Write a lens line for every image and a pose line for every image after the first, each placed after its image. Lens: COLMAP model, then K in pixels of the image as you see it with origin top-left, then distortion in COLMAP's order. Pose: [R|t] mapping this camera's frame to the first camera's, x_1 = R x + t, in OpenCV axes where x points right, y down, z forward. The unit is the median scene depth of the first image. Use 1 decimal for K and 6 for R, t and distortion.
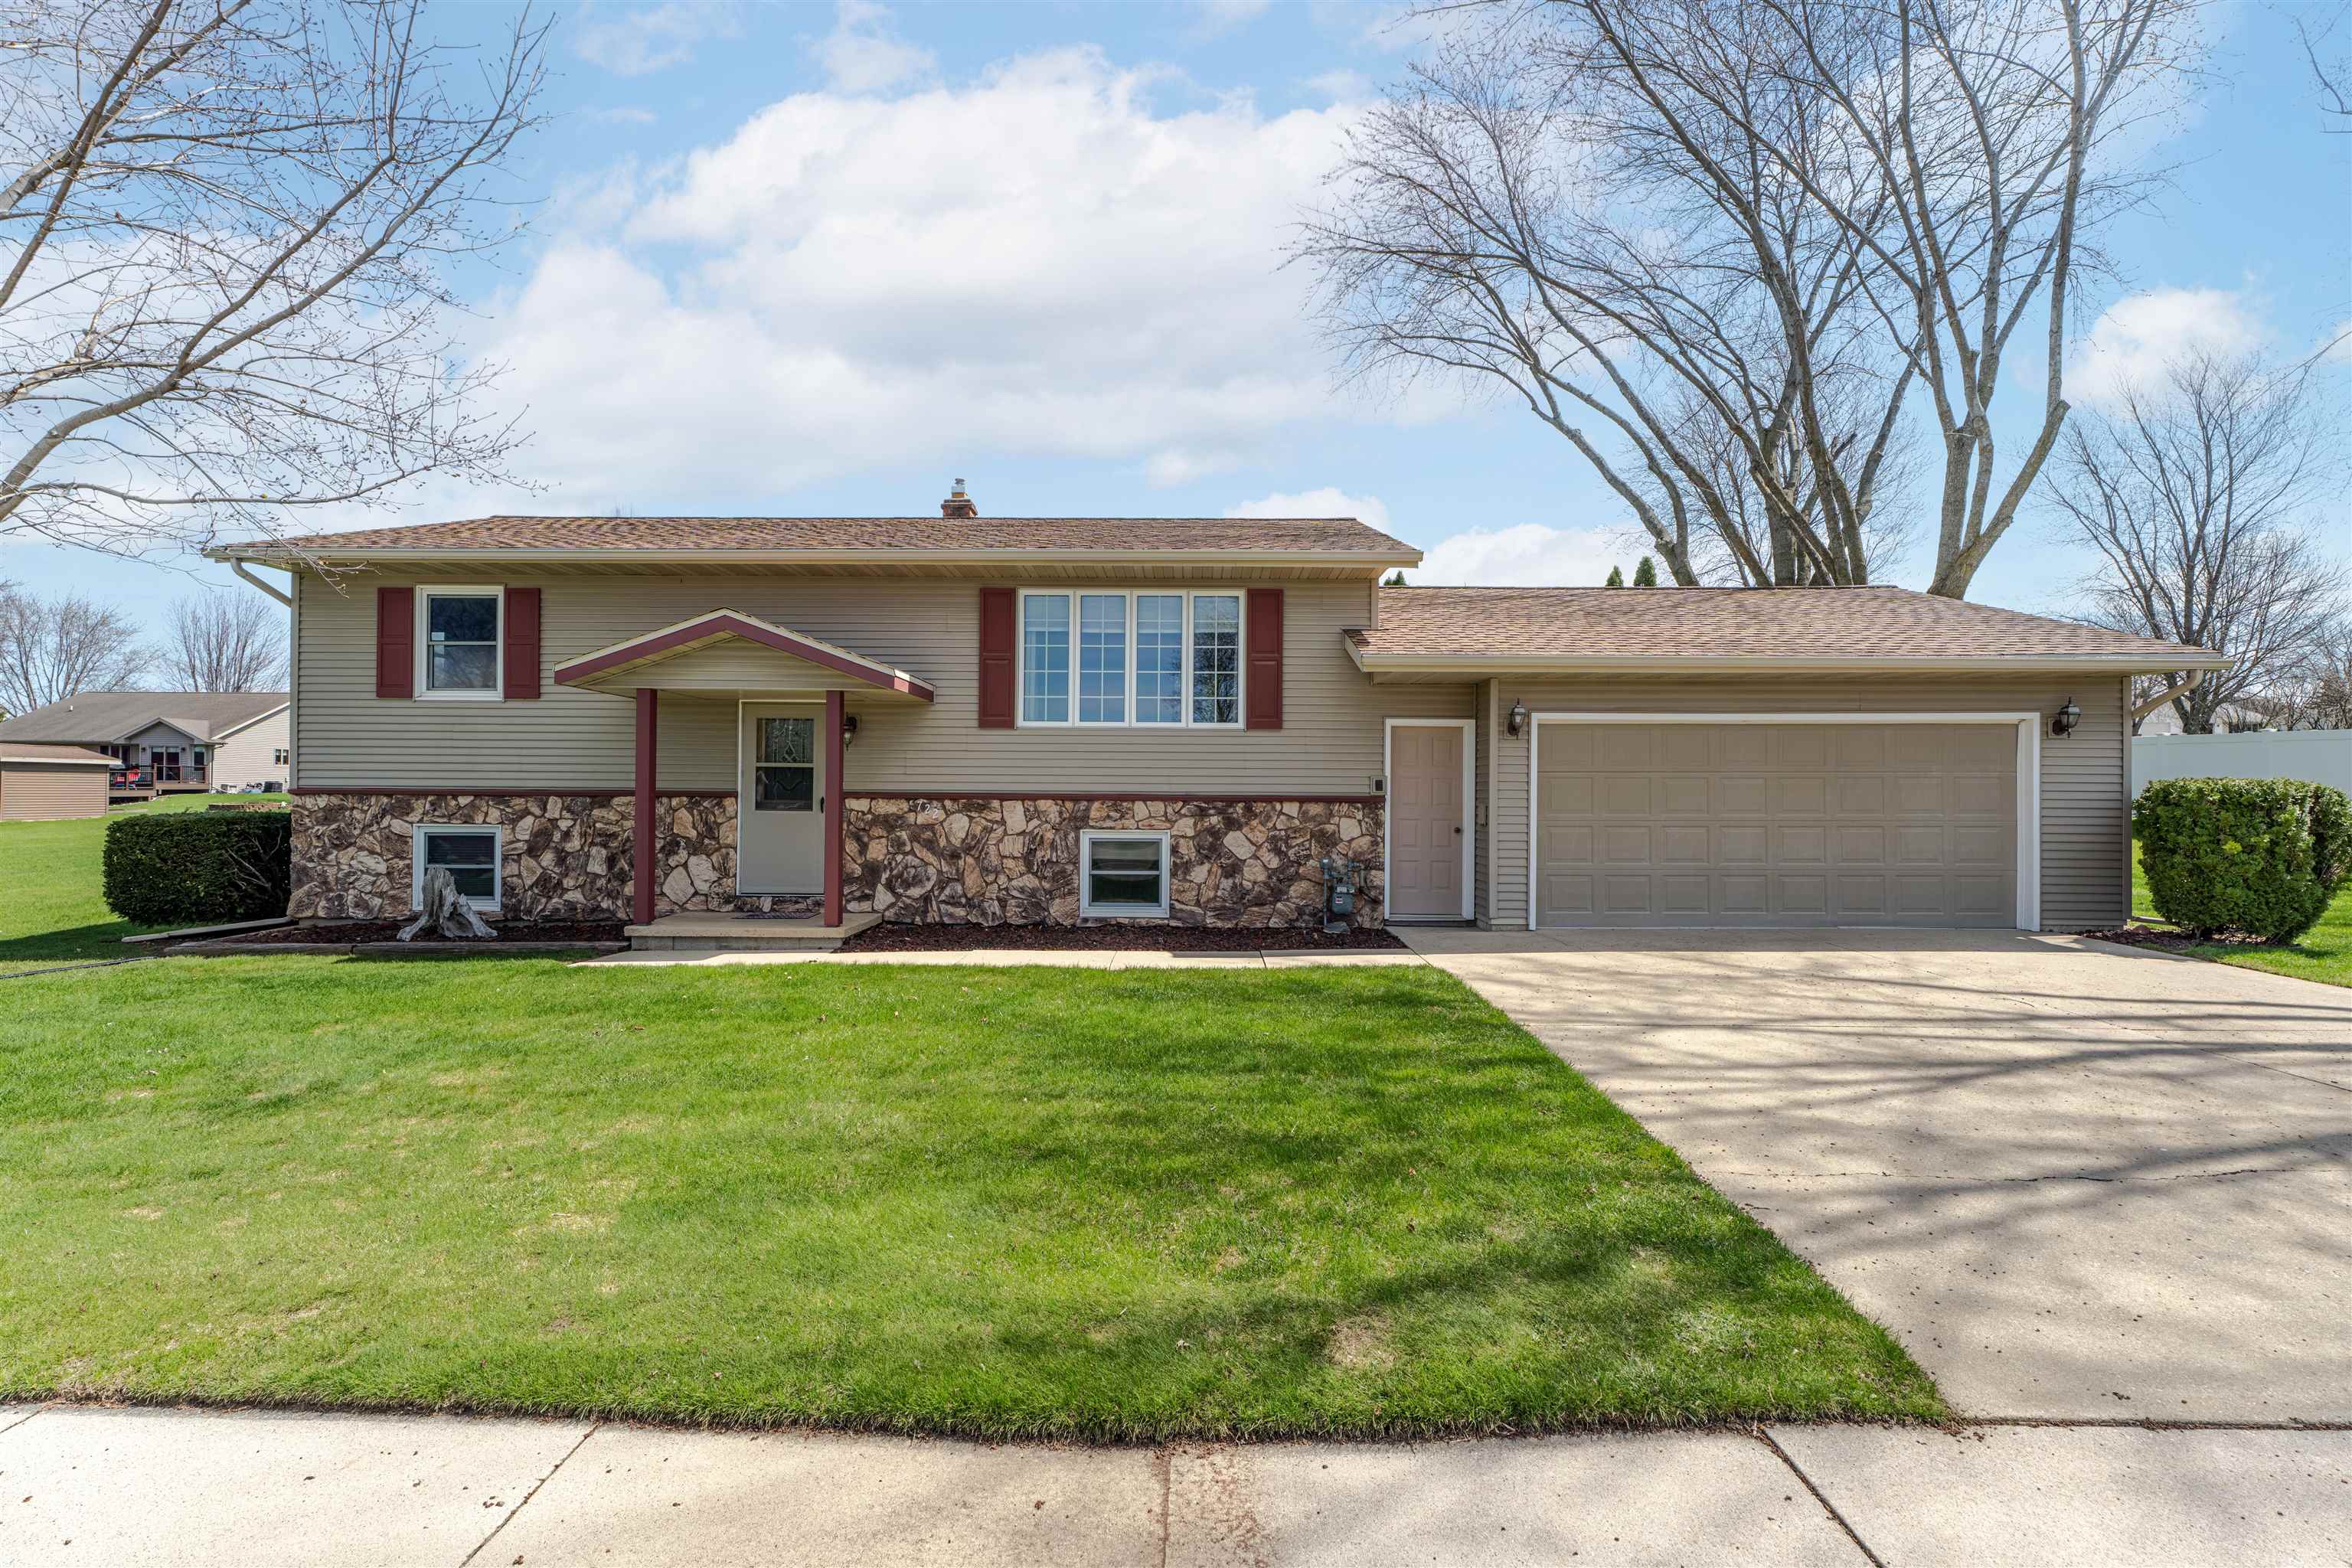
lens RADIAL K [[1062.0, 0, 1169.6], [0, 1062.0, 784.5], [0, 0, 1]] dist [-0.002064, 0.000816]
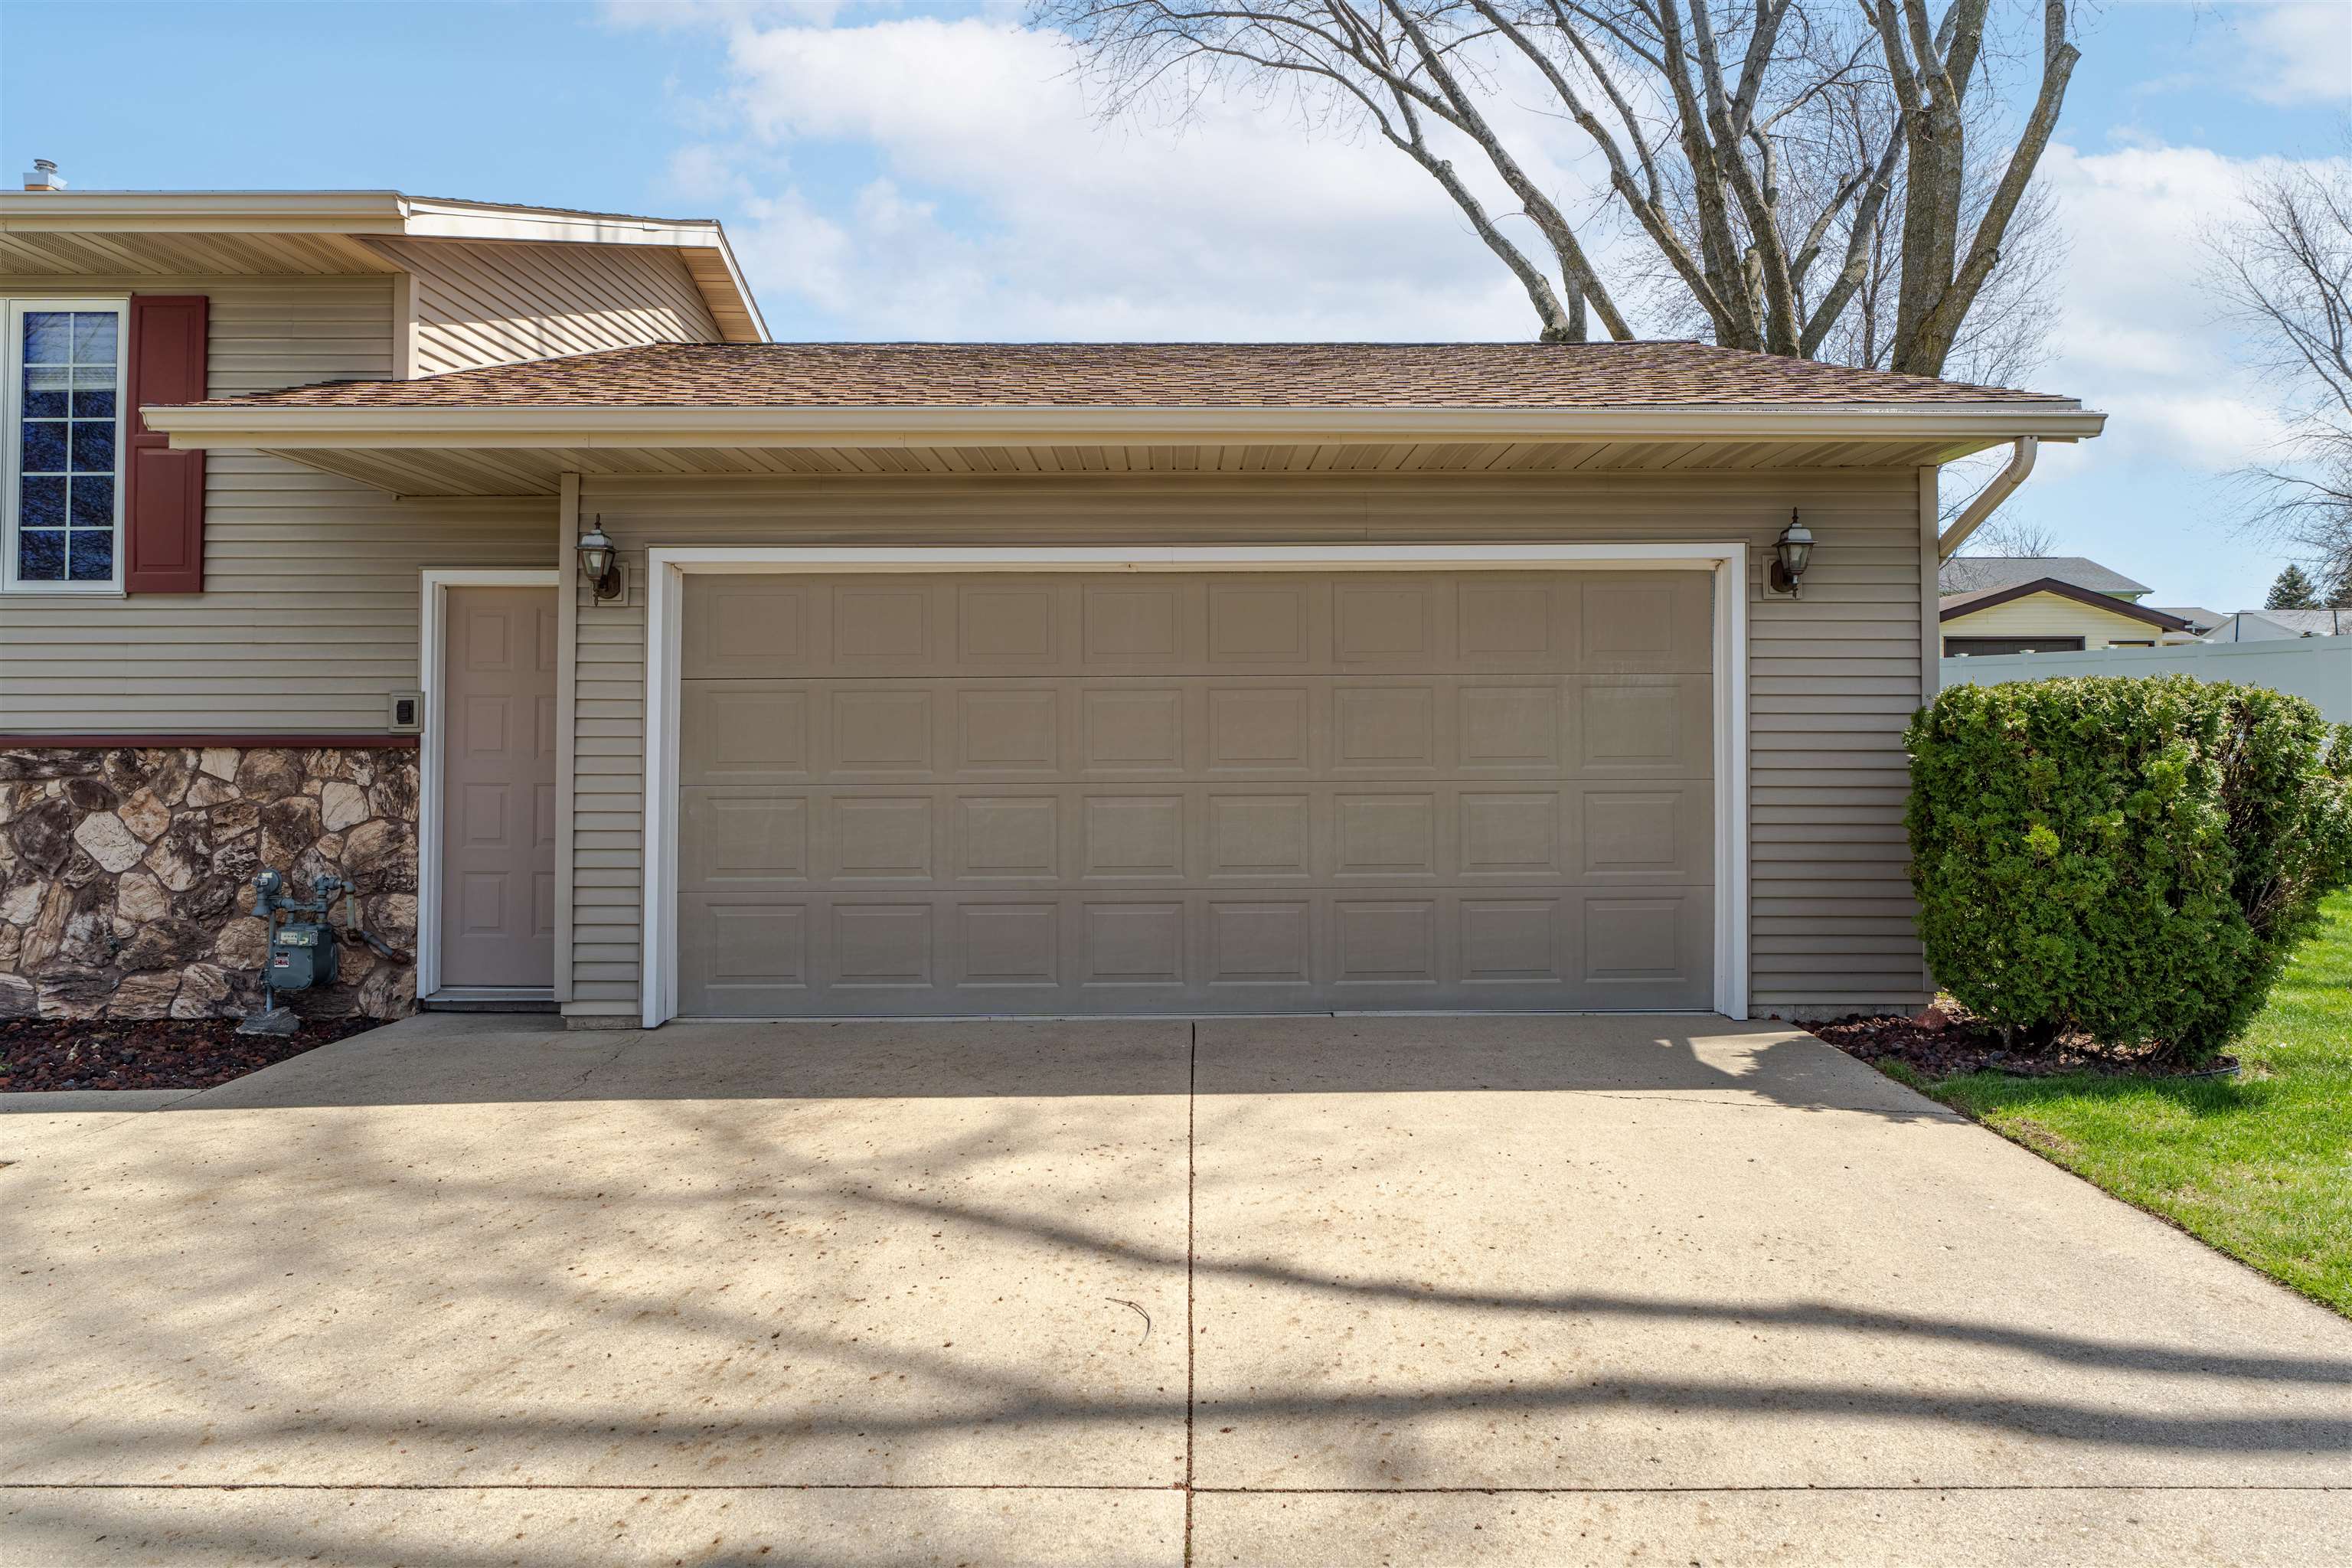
lens RADIAL K [[1464.2, 0, 1195.4], [0, 1464.2, 714.6], [0, 0, 1]] dist [-0.013680, 0.008395]
pose [[0.999663, -0.005712, 0.025336, 0.526510], [0.006035, 0.999901, -0.012723, 0.012169], [-0.025261, 0.012872, 0.999598, 0.346914]]
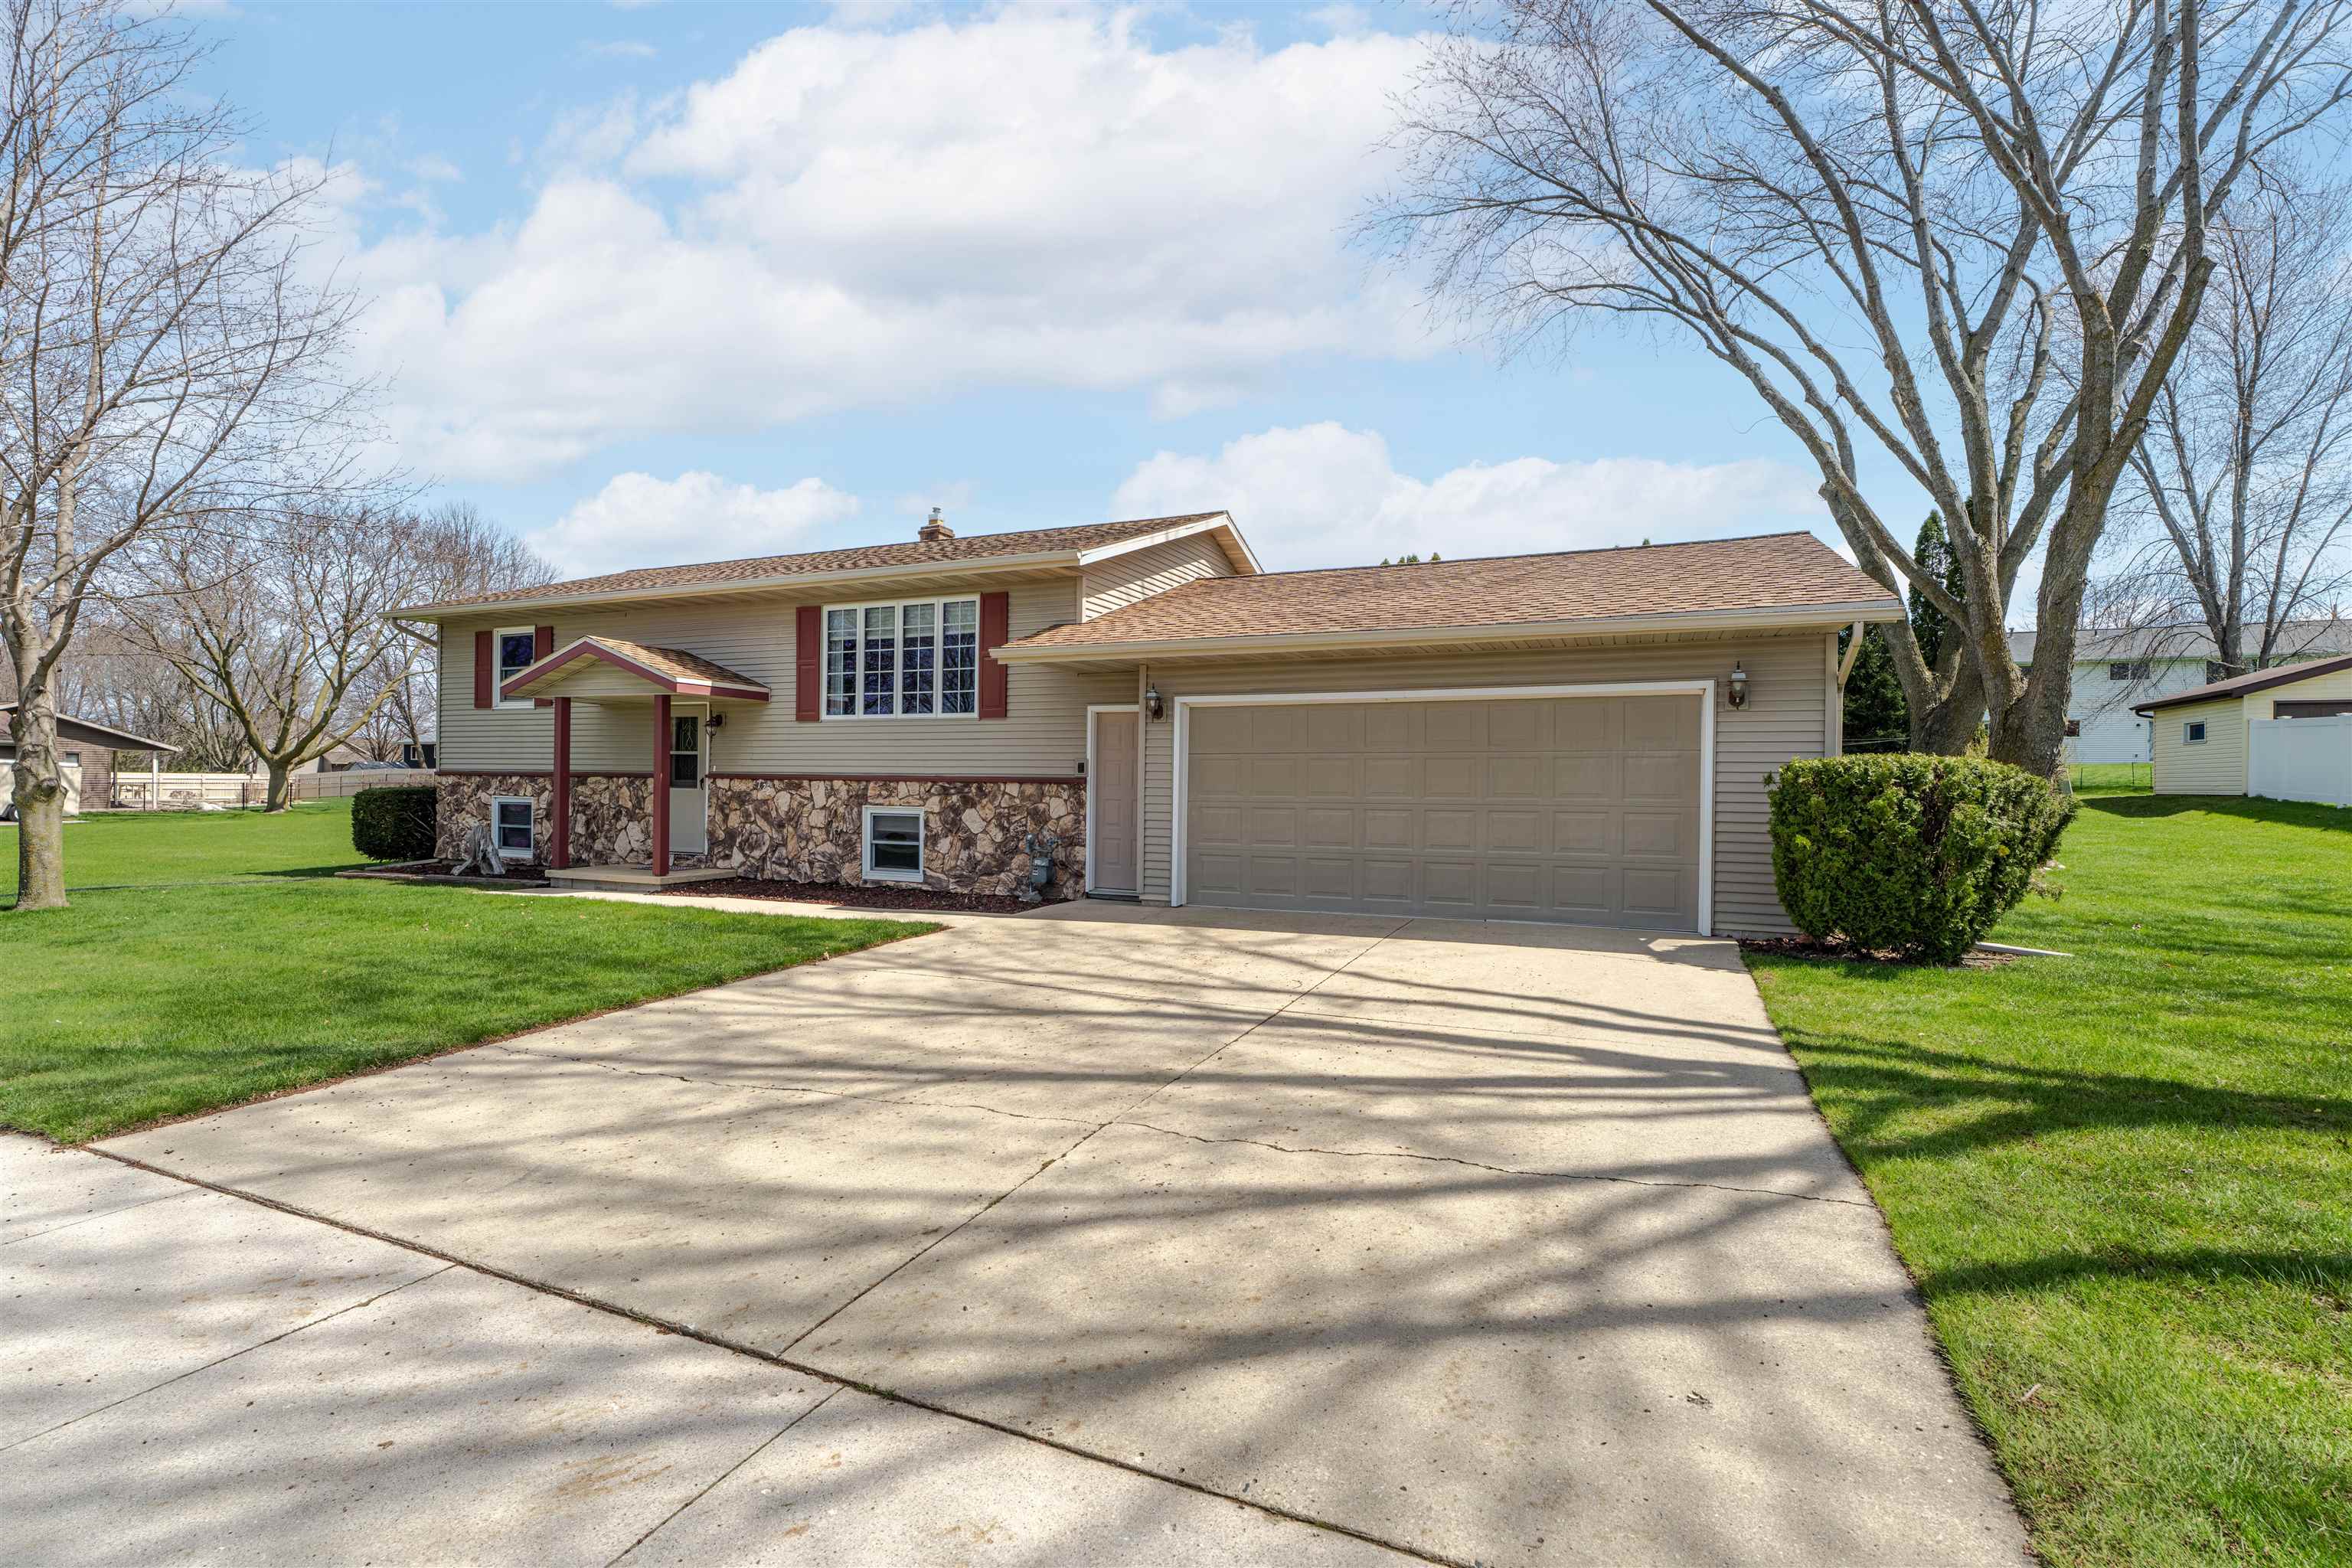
lens RADIAL K [[1062.0, 0, 1167.1], [0, 1062.0, 797.9], [0, 0, 1]] dist [-0.002064, 0.000816]
pose [[0.919890, 0.009732, -0.392057, 0.698615], [-0.002512, 0.999818, 0.018925, 0.010659], [0.392169, -0.016424, 0.919746, 0.039566]]
